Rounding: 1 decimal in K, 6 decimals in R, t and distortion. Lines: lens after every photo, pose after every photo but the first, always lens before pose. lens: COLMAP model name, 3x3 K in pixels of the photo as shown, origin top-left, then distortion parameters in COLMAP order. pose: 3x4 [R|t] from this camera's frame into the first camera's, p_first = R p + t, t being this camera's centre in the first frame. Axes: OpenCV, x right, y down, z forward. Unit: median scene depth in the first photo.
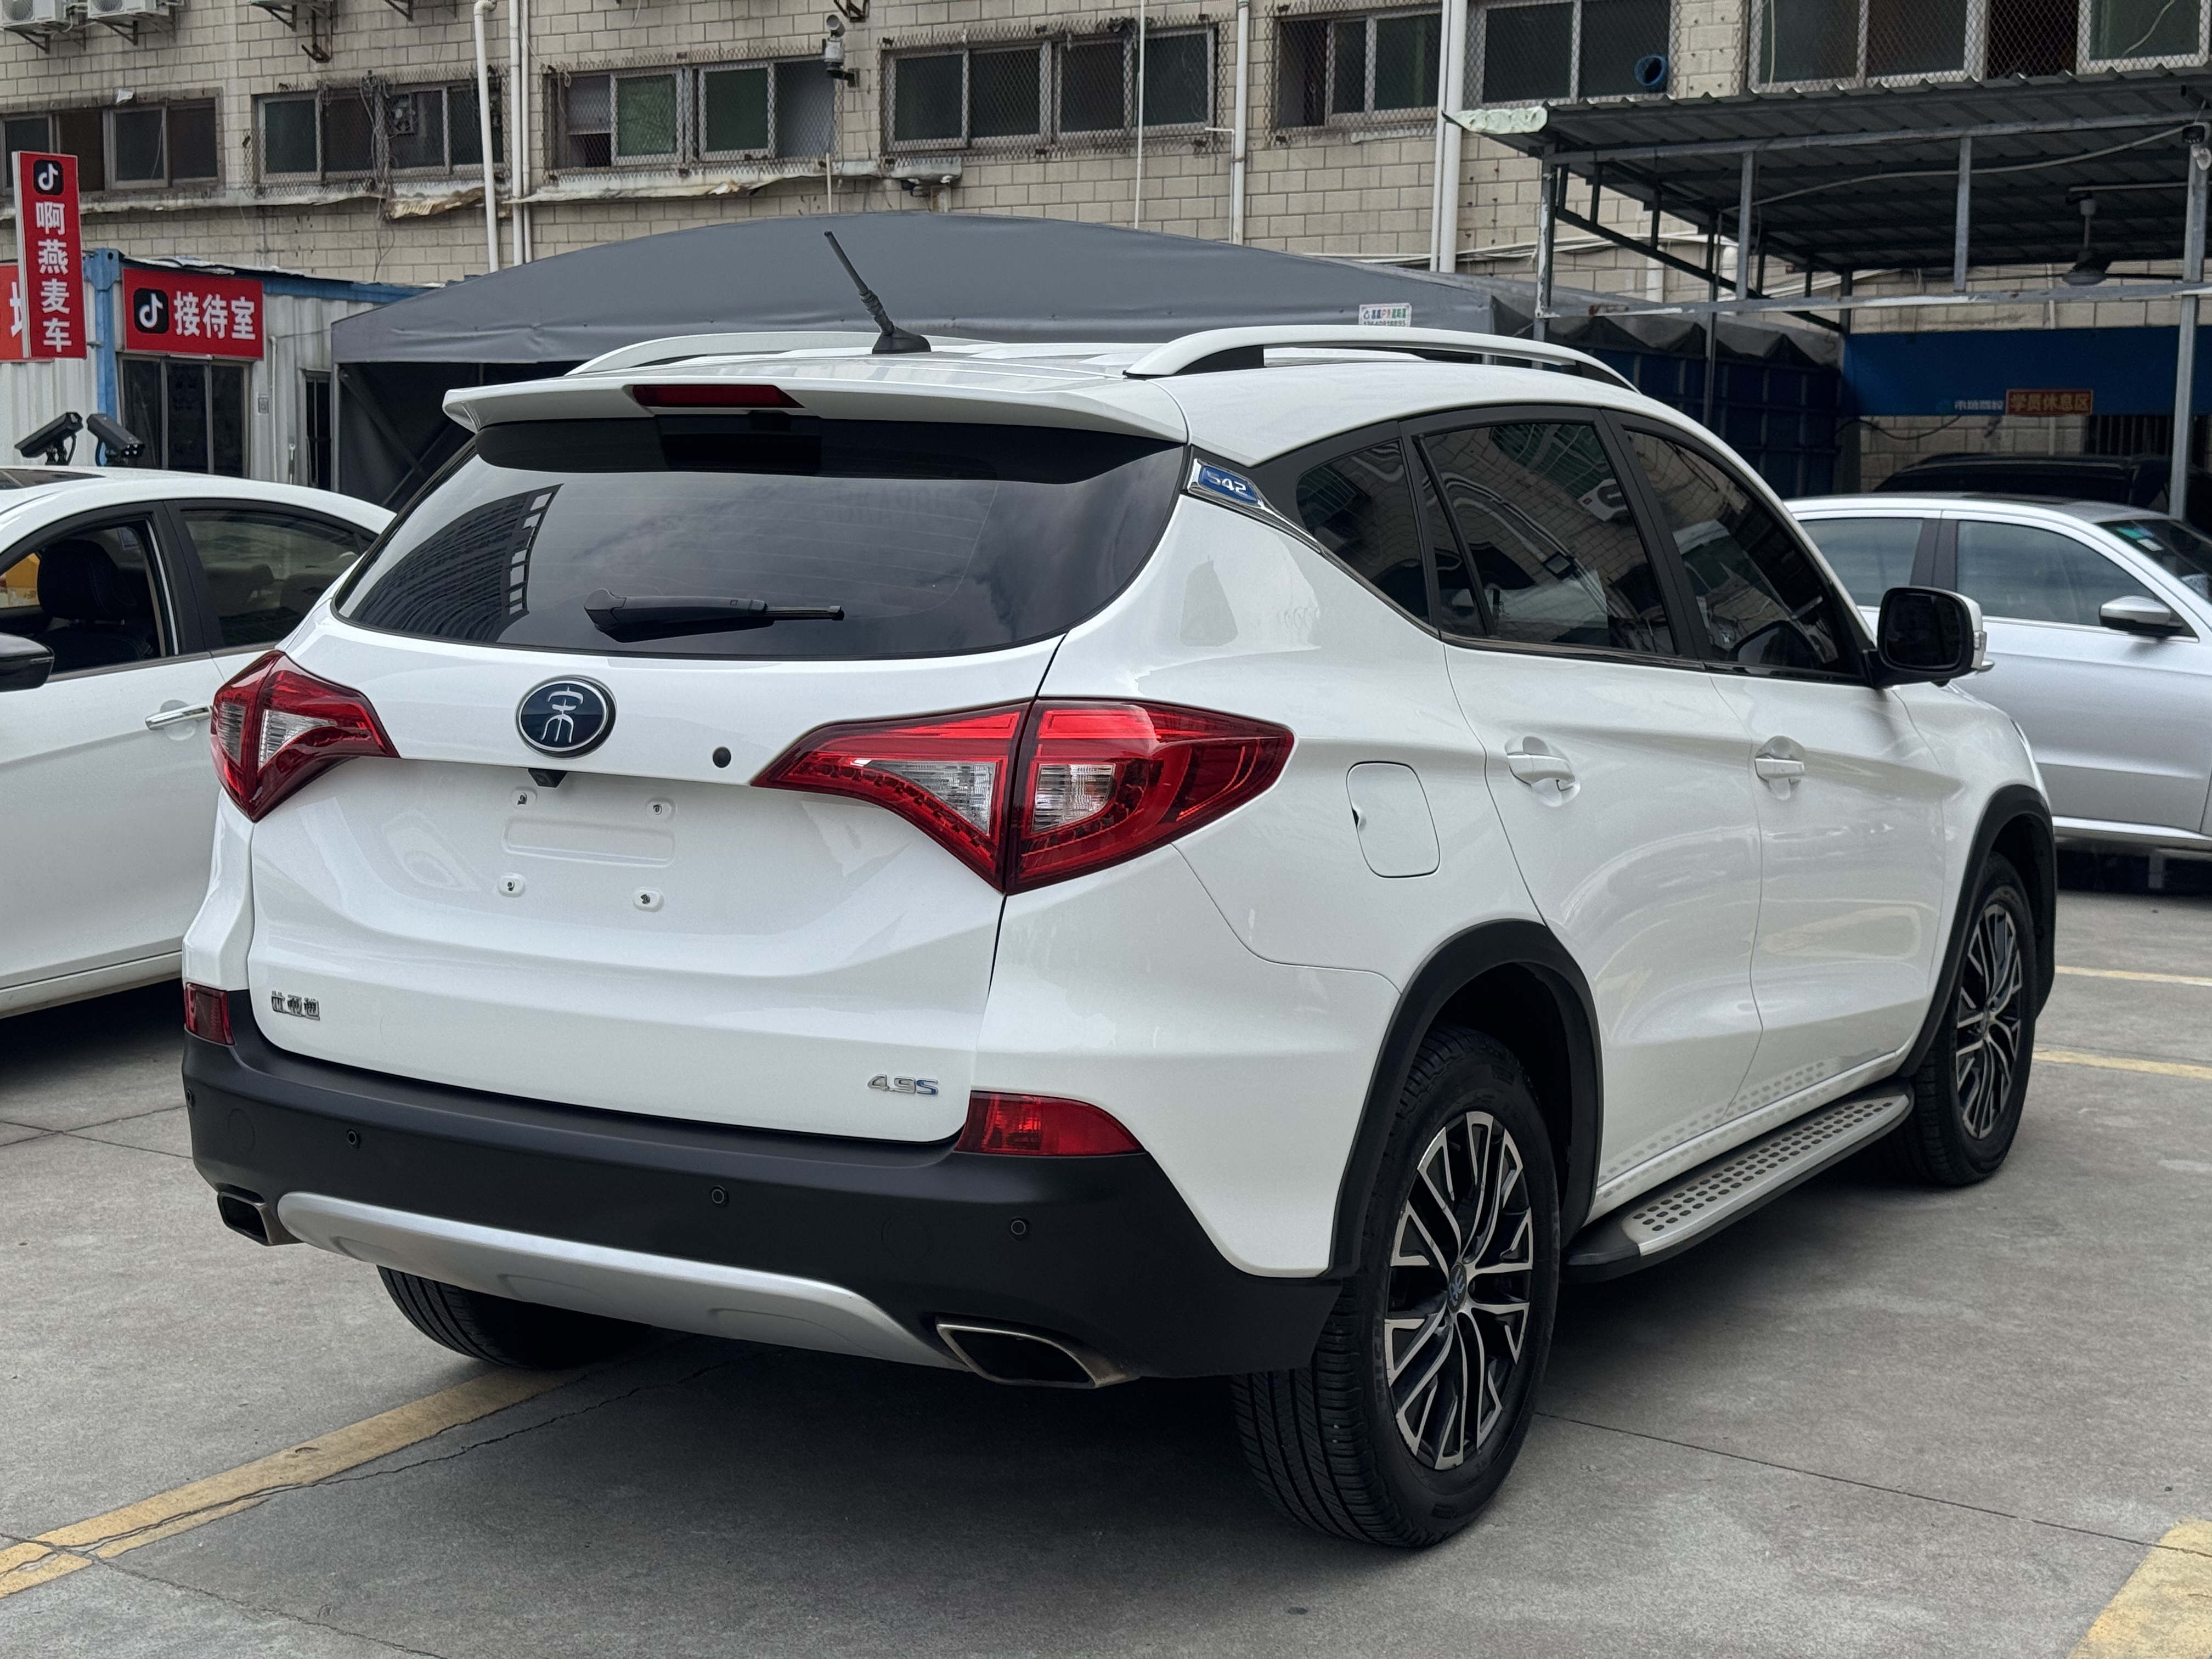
lens RADIAL K [[3058.3, 0, 1099.9], [0, 3058.3, 836.3], [0, 0, 1]] dist [0.223864, -0.525640]
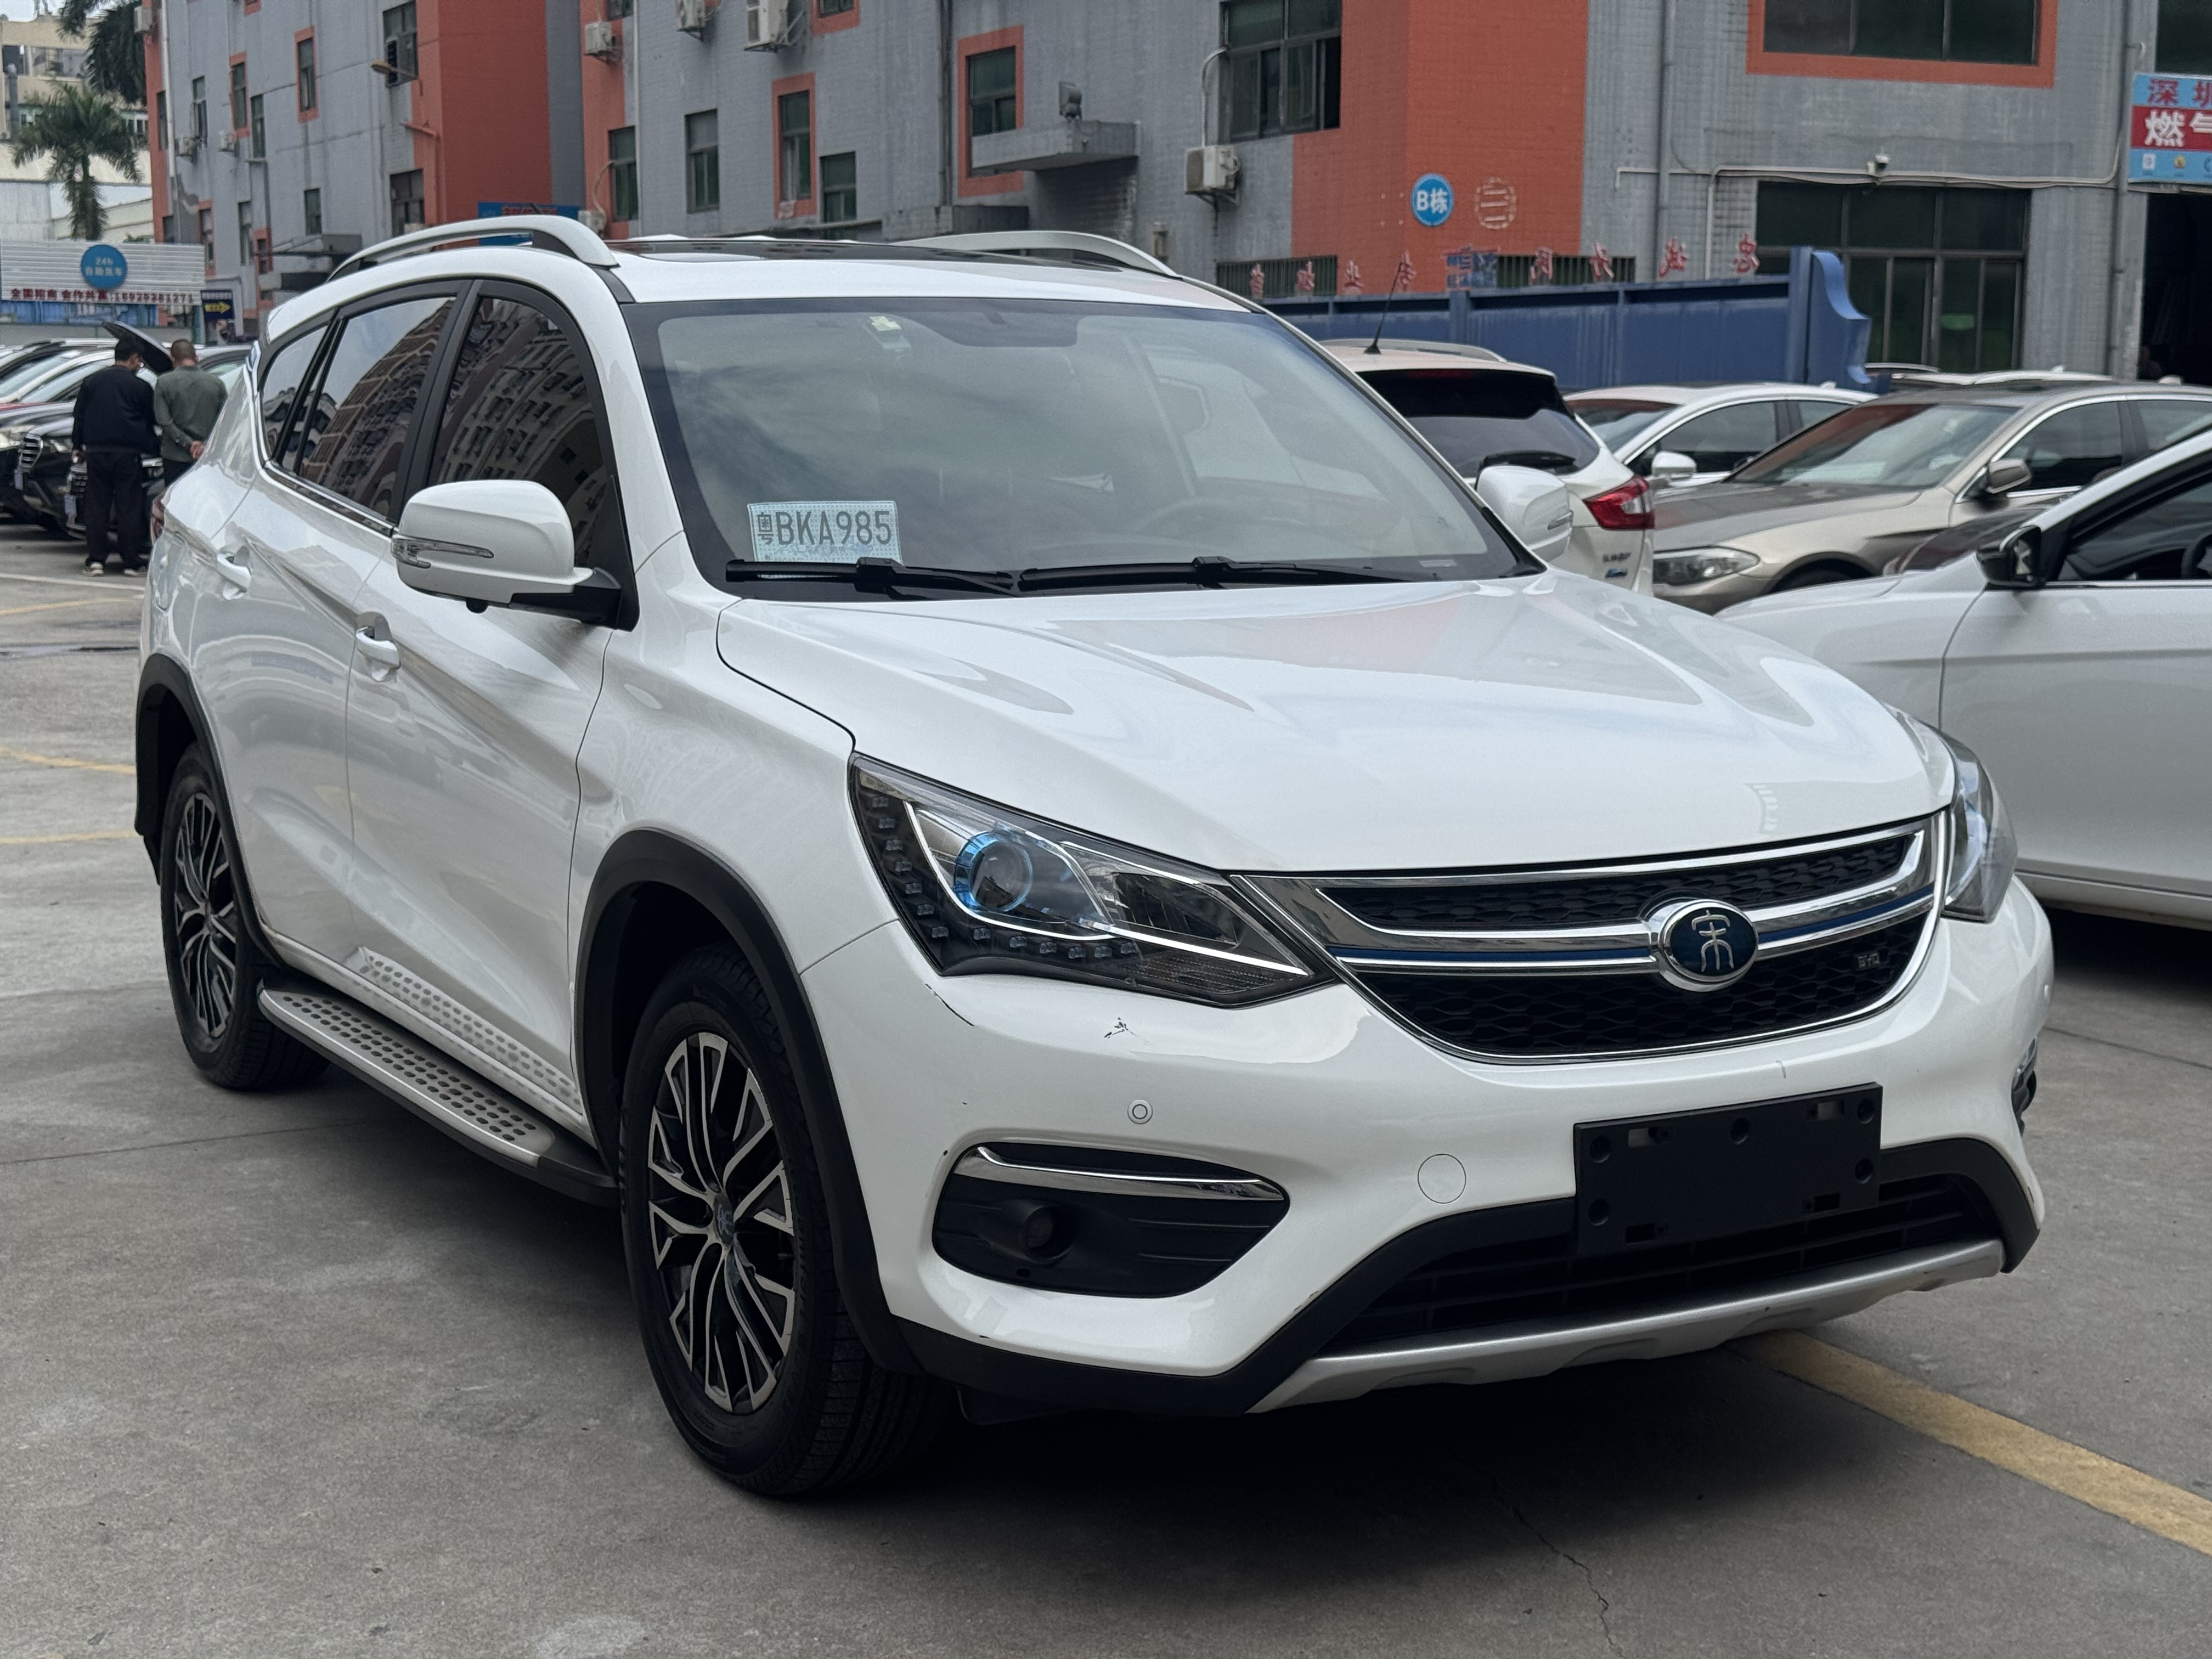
lens RADIAL K [[3058.3, 0, 1099.9], [0, 3058.3, 836.3], [0, 0, 1]] dist [0.223864, -0.525640]
pose [[-0.487749, 0.111918, -0.865780, 0.258159], [-0.110127, 0.975937, 0.188199, -0.046125], [0.866010, 0.187140, -0.463688, 0.448022]]
